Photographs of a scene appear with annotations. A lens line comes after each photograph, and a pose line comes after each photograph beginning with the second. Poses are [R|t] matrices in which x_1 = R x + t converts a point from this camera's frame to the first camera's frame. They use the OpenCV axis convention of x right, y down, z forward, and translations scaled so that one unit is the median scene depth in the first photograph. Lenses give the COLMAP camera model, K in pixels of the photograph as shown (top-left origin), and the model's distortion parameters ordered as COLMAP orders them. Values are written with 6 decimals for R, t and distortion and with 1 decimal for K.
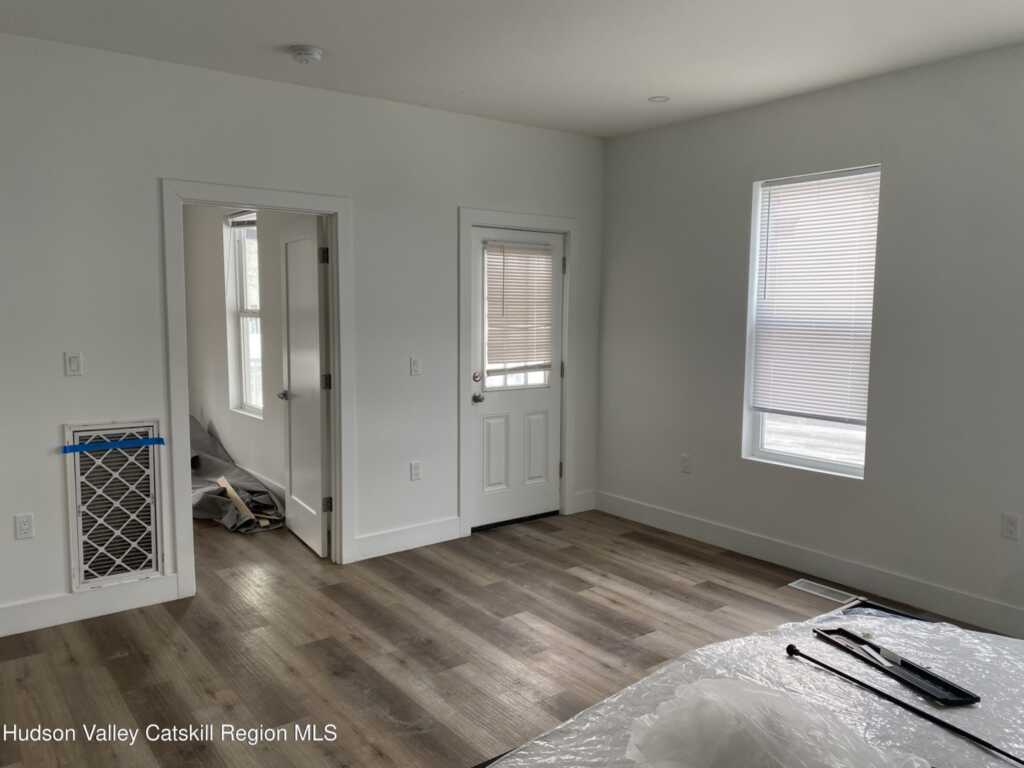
lens RADIAL K [[797.3, 0, 506.7], [0, 797.3, 386.0], [0, 0, 1]] dist [0.054155, 0.020182]
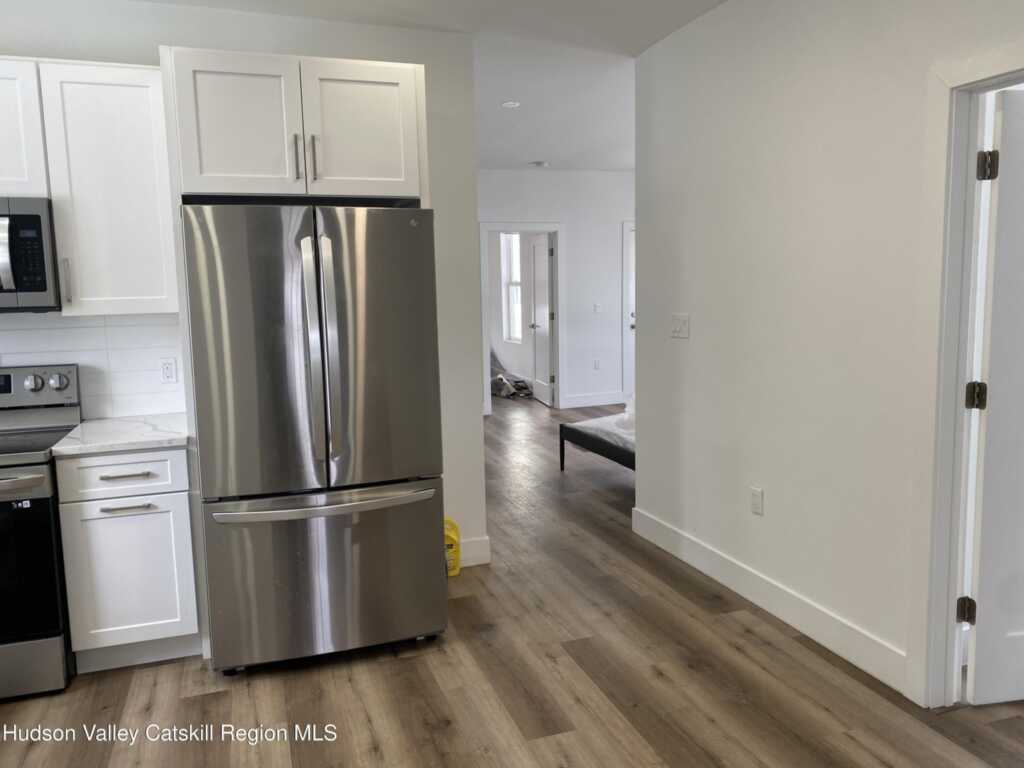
lens RADIAL K [[797.3, 0, 511.2], [0, 797.3, 380.6], [0, 0, 1]] dist [0.054155, 0.020182]
pose [[0.952429, 0.013383, -0.304468, 0.242701], [-0.006064, 0.999670, 0.024971, 0.090270], [0.304701, -0.021937, 0.952195, -0.786593]]
